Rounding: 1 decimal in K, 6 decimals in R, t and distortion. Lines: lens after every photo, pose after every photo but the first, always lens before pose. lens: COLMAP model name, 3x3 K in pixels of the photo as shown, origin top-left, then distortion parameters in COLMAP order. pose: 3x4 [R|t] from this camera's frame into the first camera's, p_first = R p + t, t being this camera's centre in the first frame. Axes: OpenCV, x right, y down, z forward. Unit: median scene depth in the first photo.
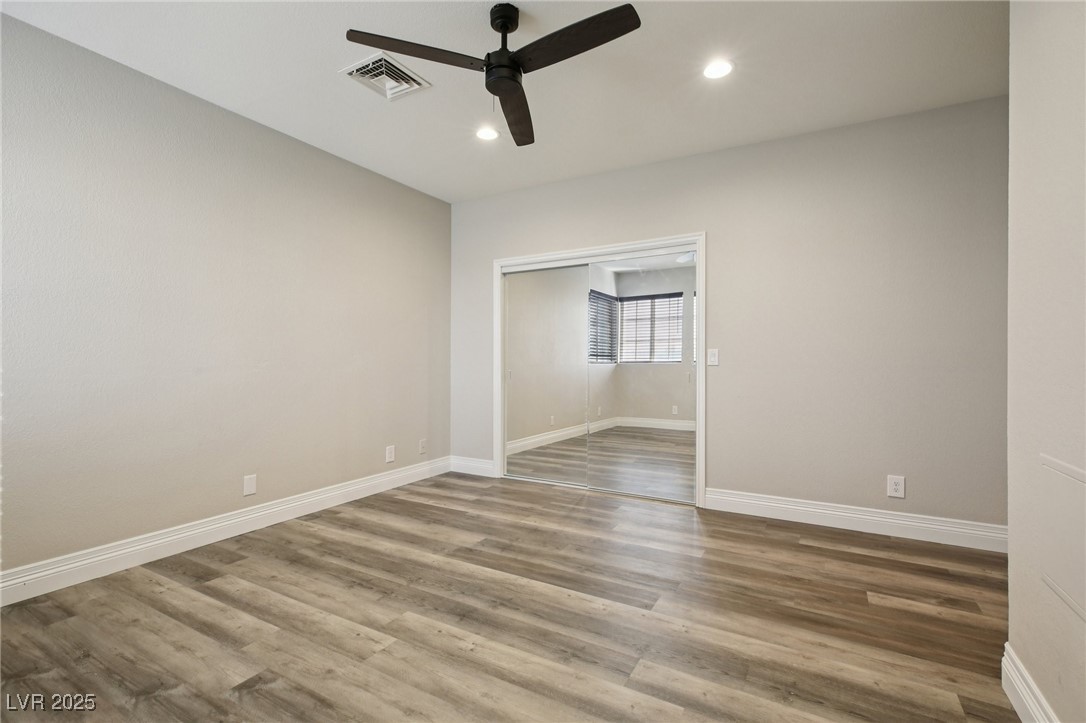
lens RADIAL K [[505.8, 0, 547.9], [0, 505.8, 363.9], [0, 0, 1]] dist [-0.005182, 0.000132]
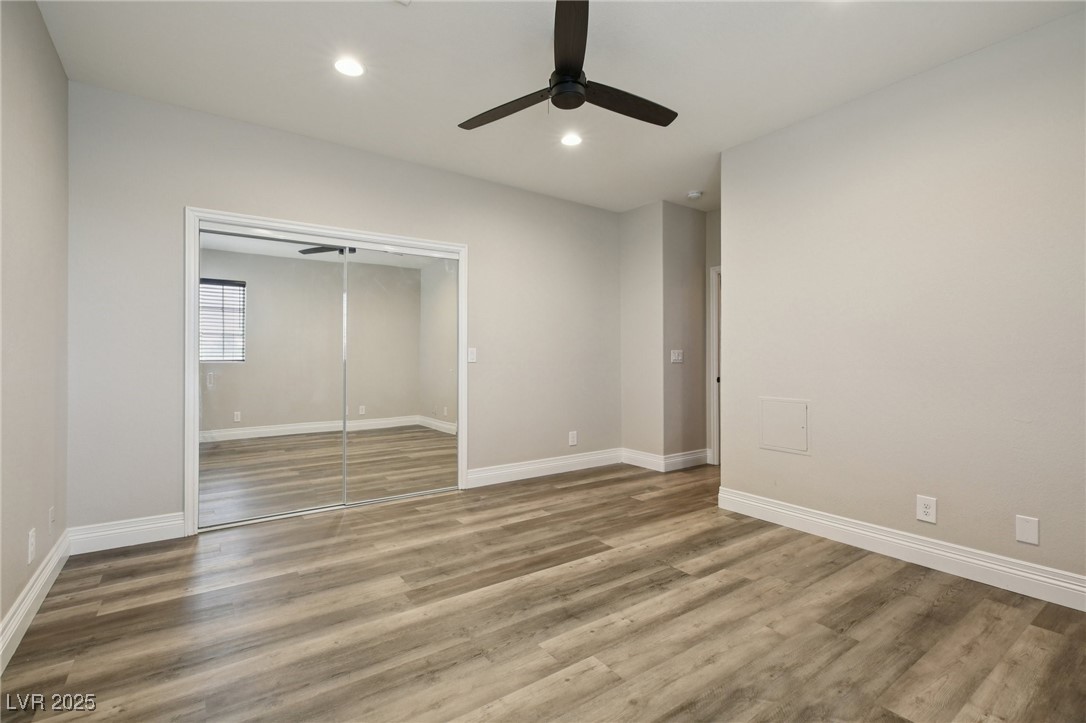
lens RADIAL K [[505.8, 0, 546.7], [0, 505.8, 355.0], [0, 0, 1]] dist [-0.005182, 0.000132]
pose [[0.400949, 0.001090, 0.916100, -0.924024], [0.005403, 0.999979, -0.003555, -0.011860], [-0.916084, 0.006375, 0.400935, 0.536278]]
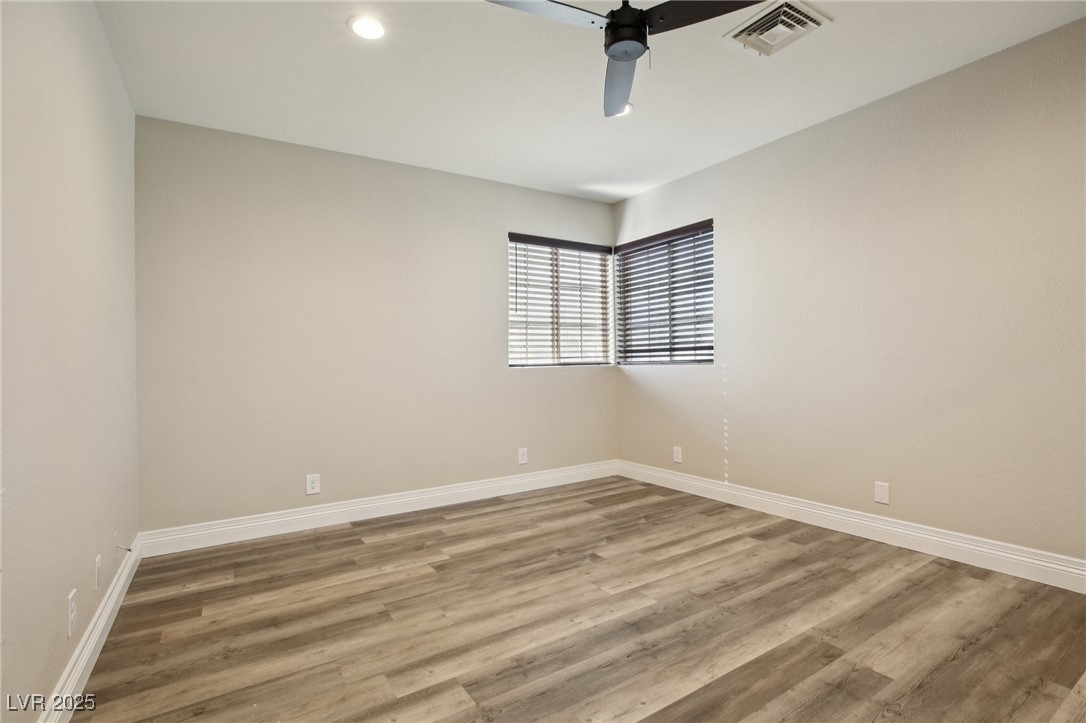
lens RADIAL K [[505.8, 0, 533.0], [0, 505.8, 361.9], [0, 0, 1]] dist [-0.005182, 0.000132]
pose [[-0.476953, 0.010853, -0.878862, 0.653465], [0.011590, 0.999914, 0.006058, -0.015664], [0.878852, -0.007297, -0.477038, 1.089843]]
